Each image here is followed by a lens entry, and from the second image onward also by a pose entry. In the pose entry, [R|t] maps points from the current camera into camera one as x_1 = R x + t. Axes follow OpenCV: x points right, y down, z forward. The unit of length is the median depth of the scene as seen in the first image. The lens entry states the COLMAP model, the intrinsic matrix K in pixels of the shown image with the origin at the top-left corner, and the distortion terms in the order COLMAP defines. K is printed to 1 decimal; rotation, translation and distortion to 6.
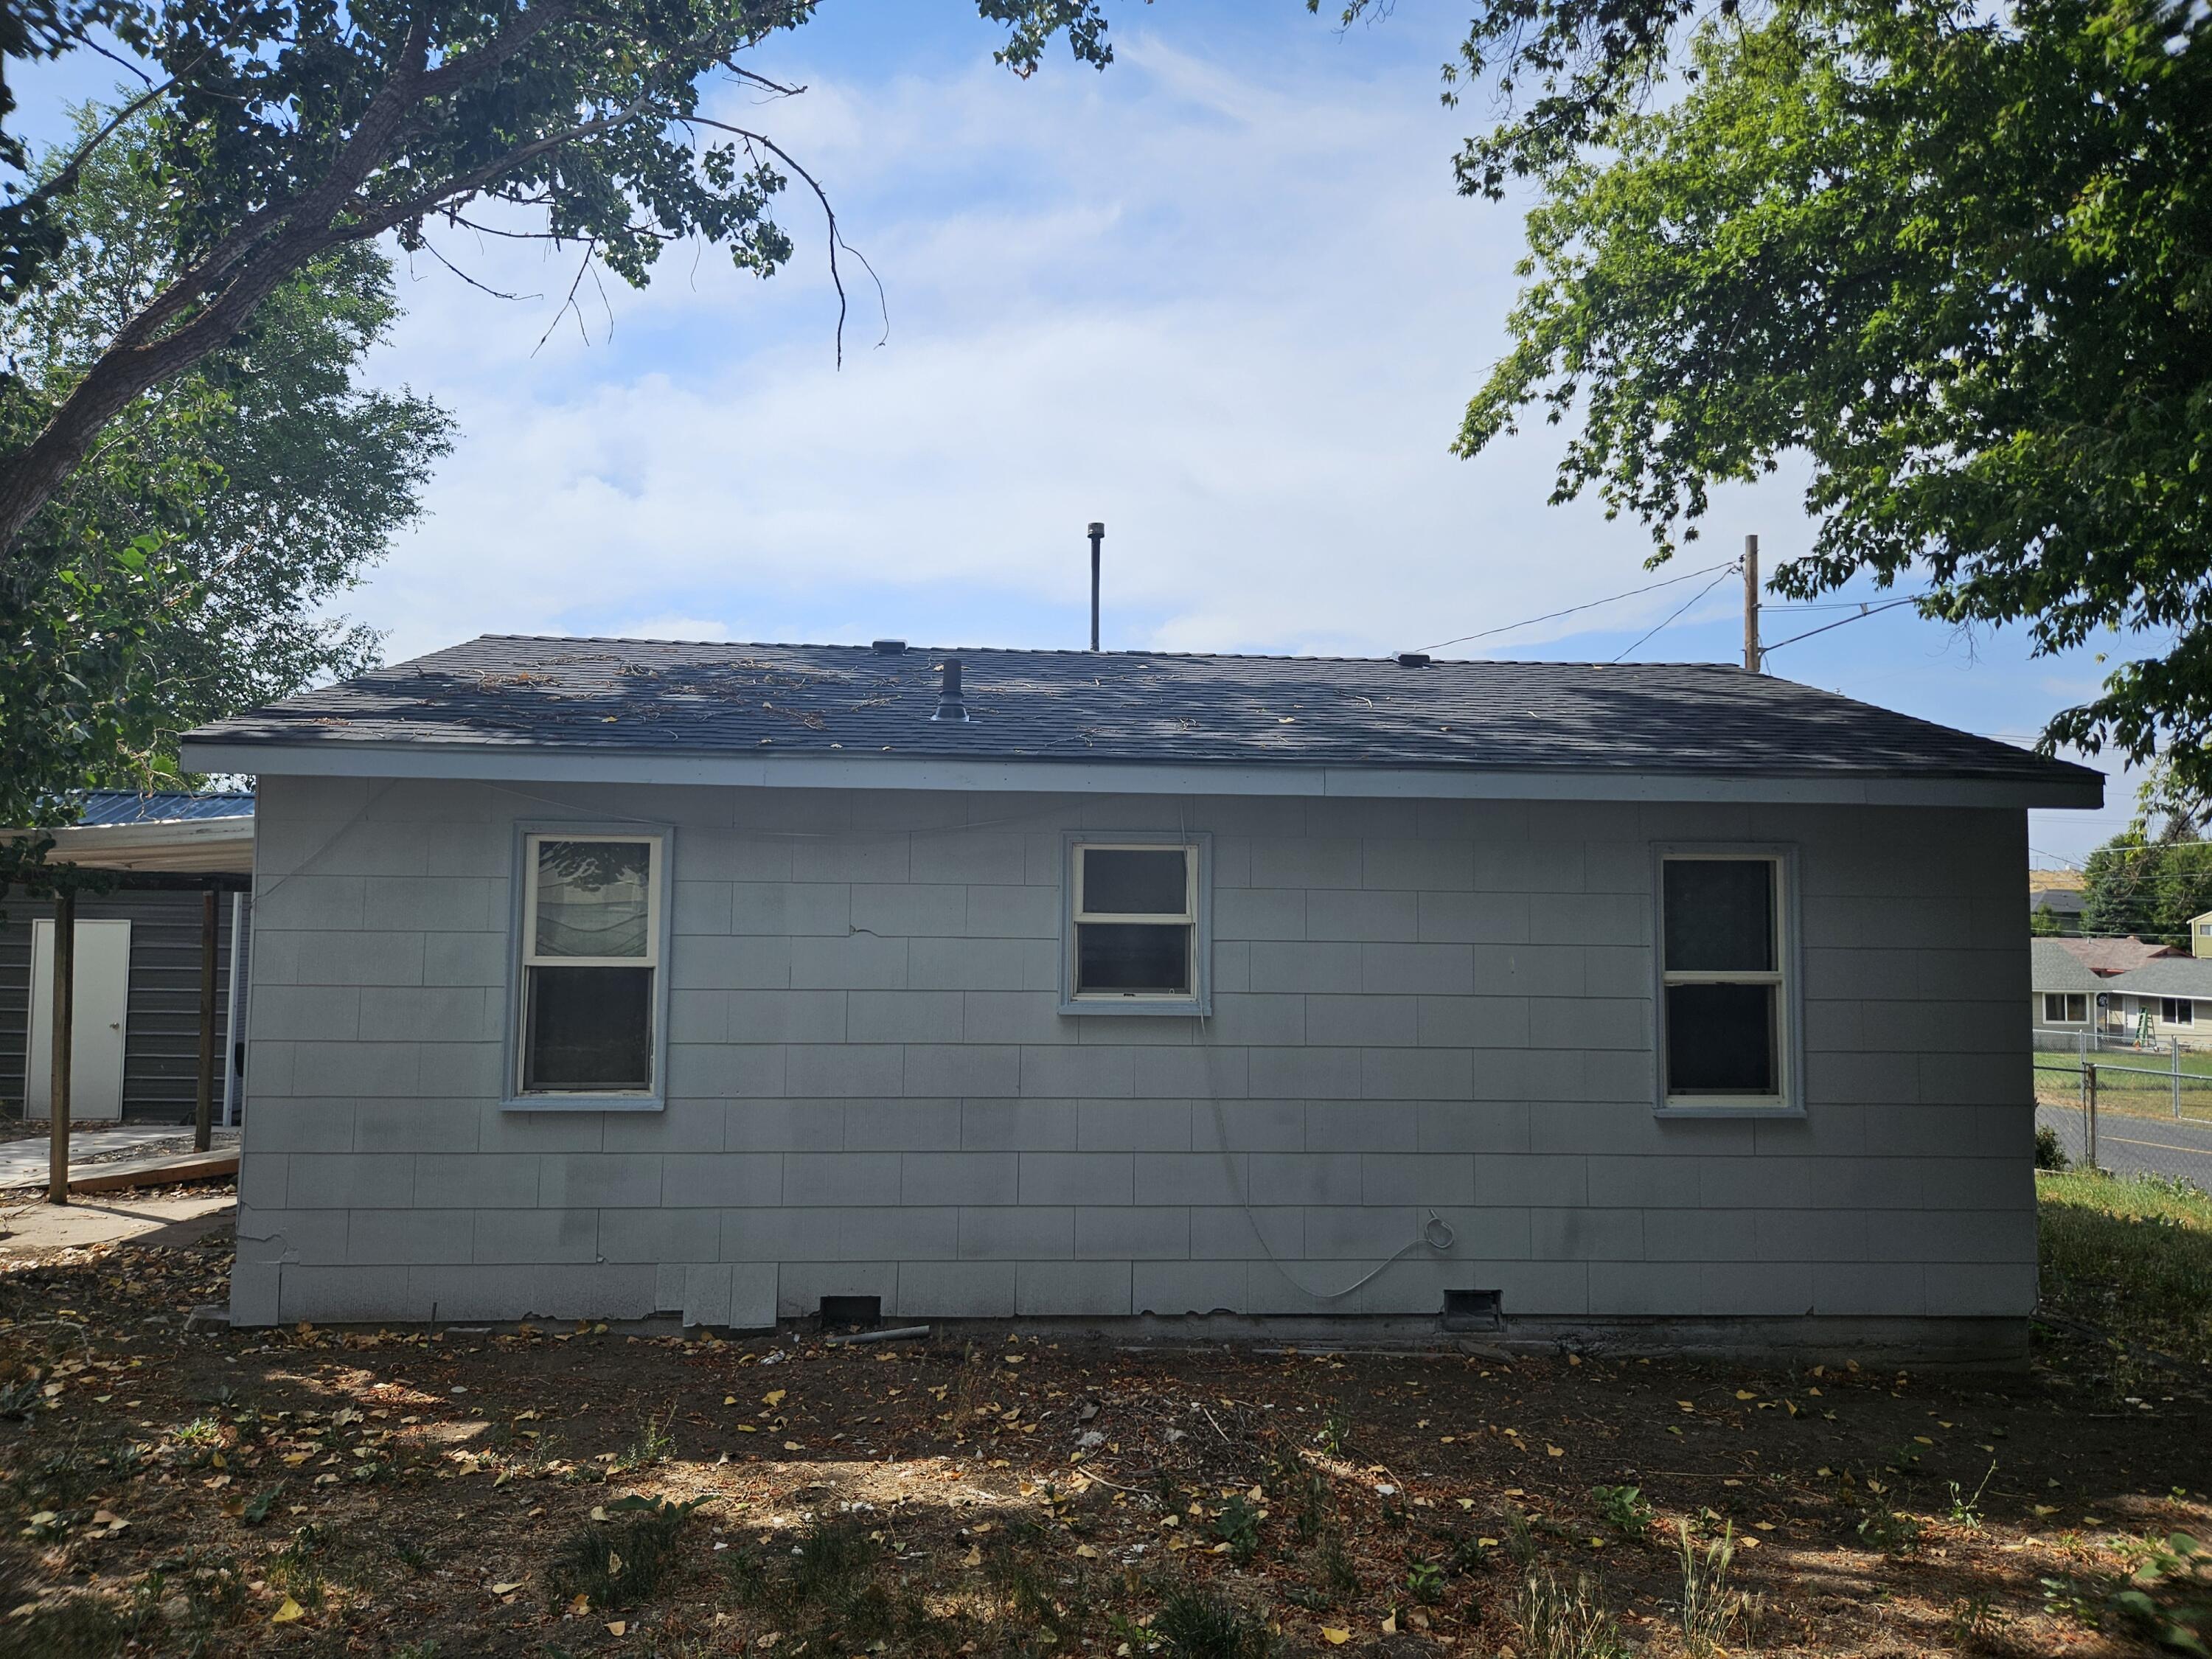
lens RADIAL K [[1492.6, 0, 1106.0], [0, 1492.6, 829.5], [0, 0, 1]] dist [0.080796, -0.077646]
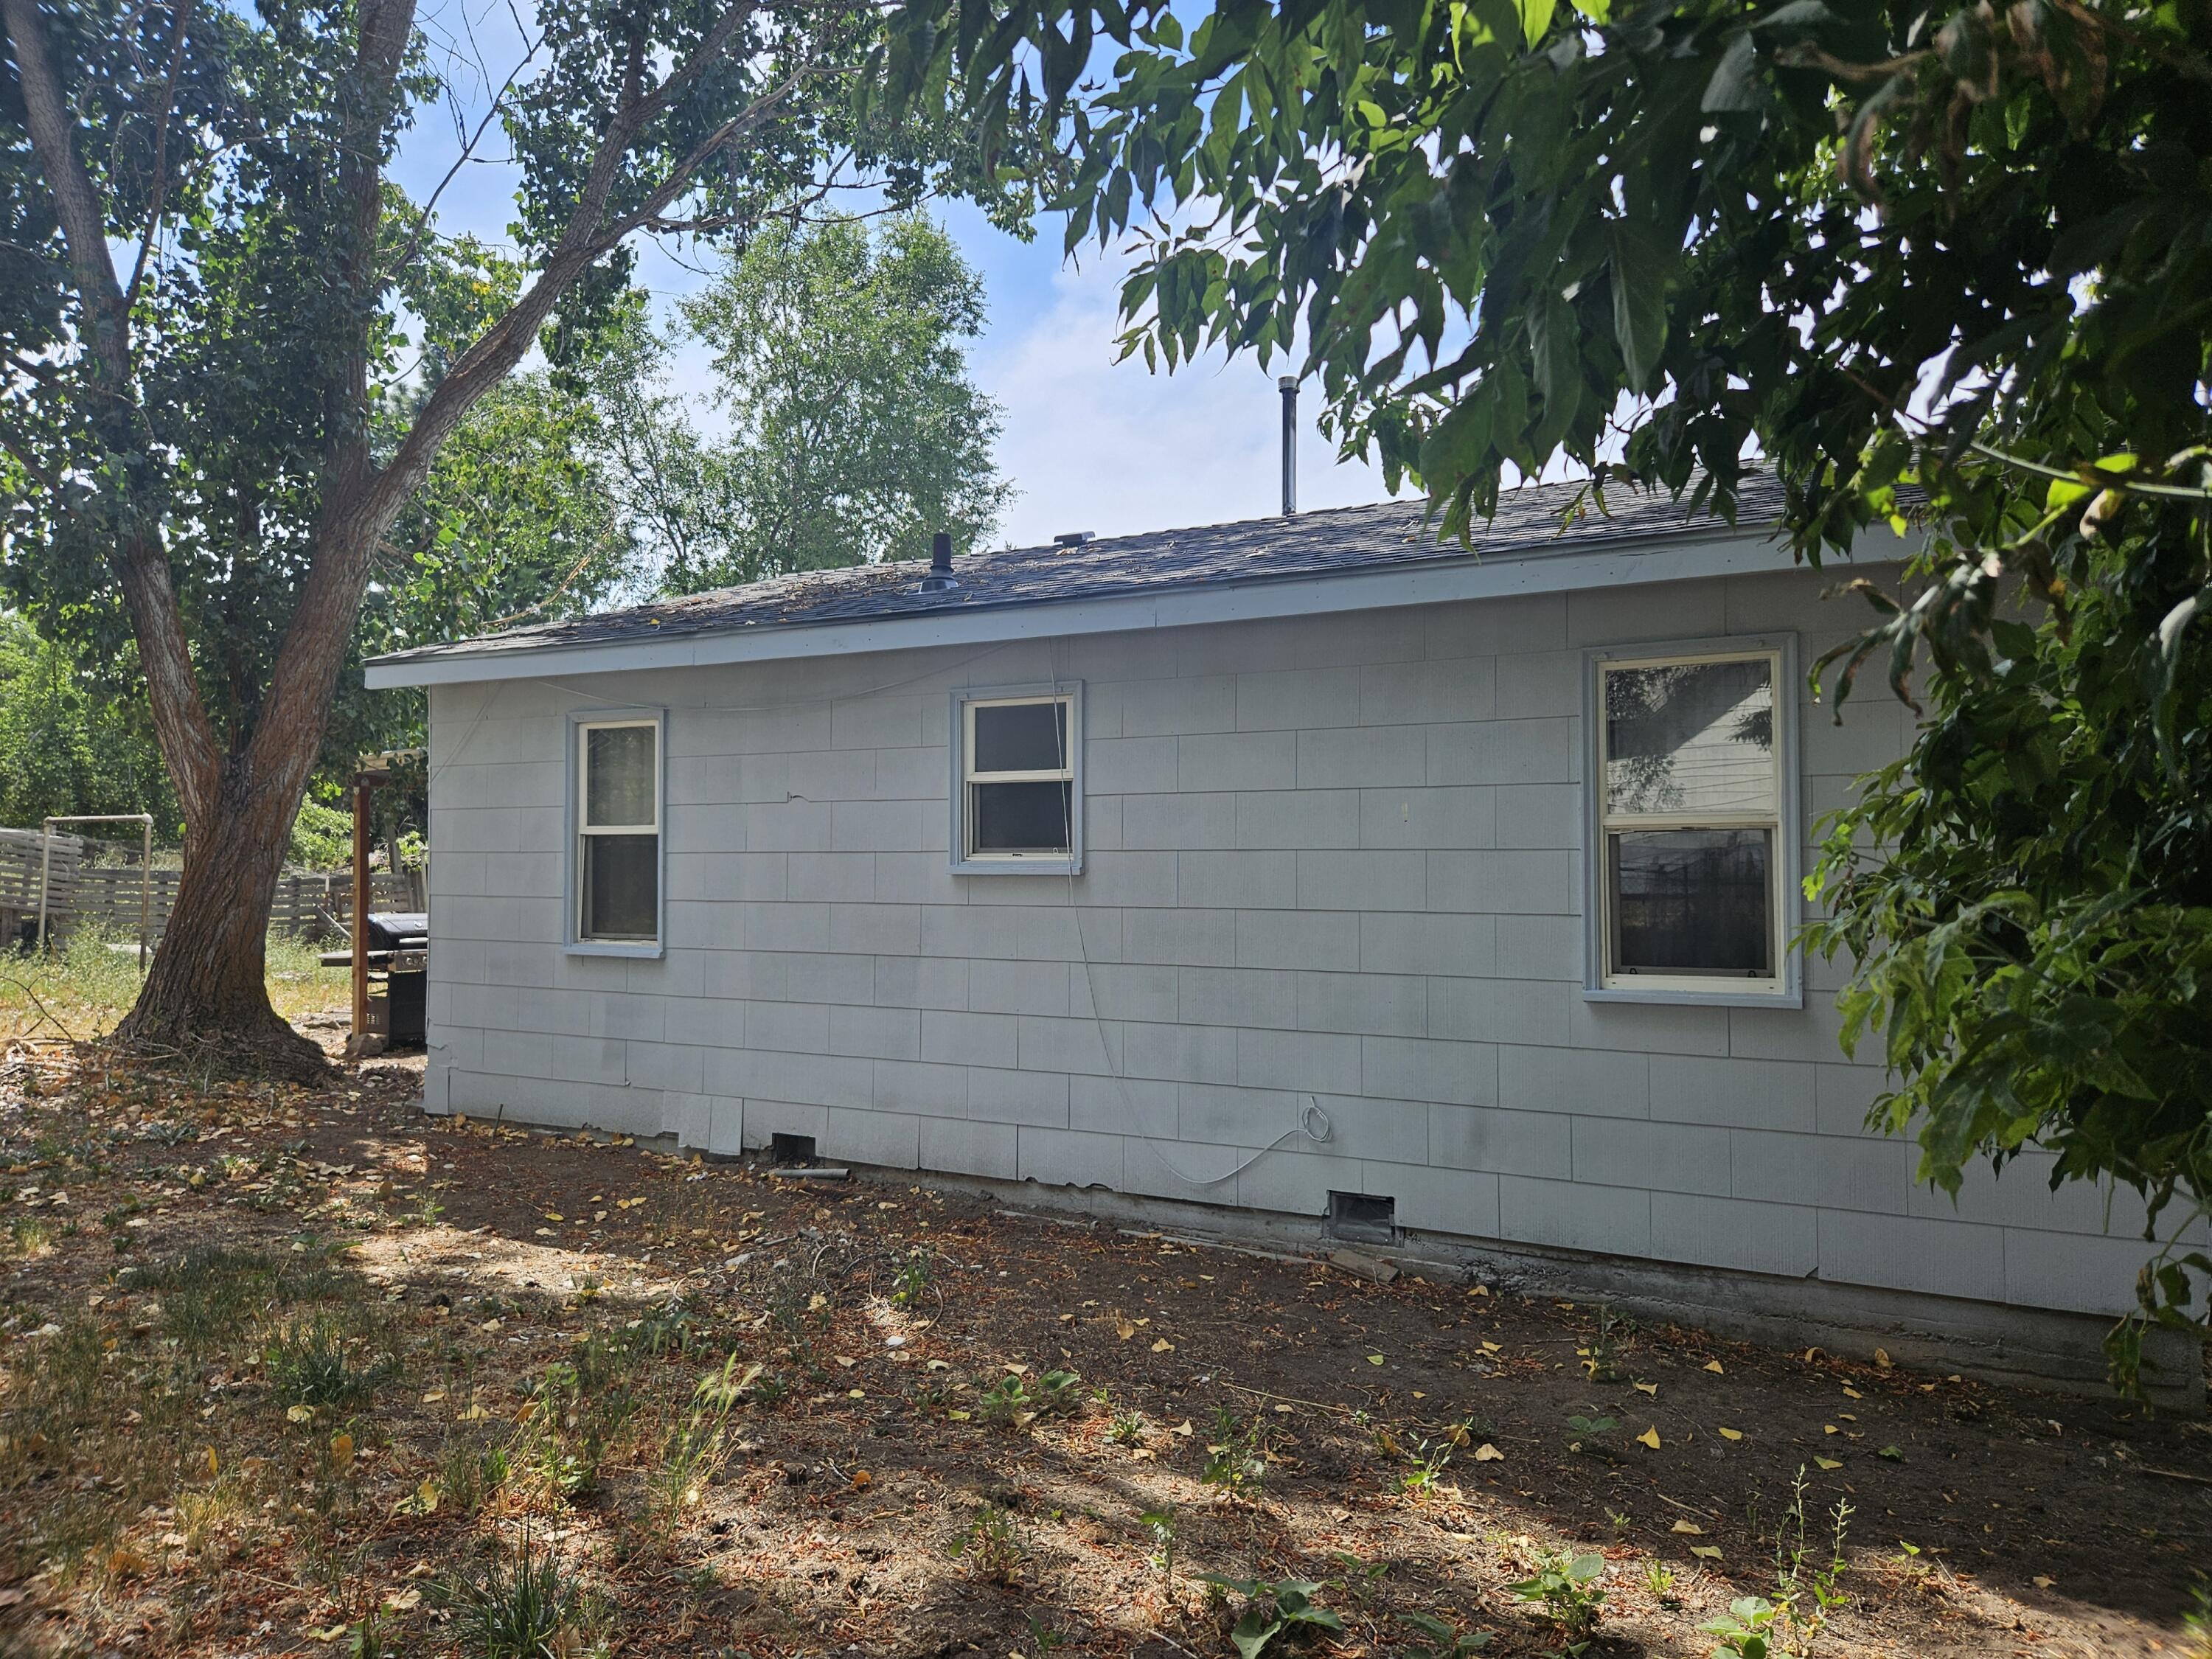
lens RADIAL K [[1492.6, 0, 1106.0], [0, 1492.6, 829.5], [0, 0, 1]] dist [0.080796, -0.077646]
pose [[0.840859, -0.024961, -0.540678, 0.588966], [0.040845, 0.999014, 0.017400, 0.080214], [0.539711, -0.036715, 0.841050, 0.219335]]
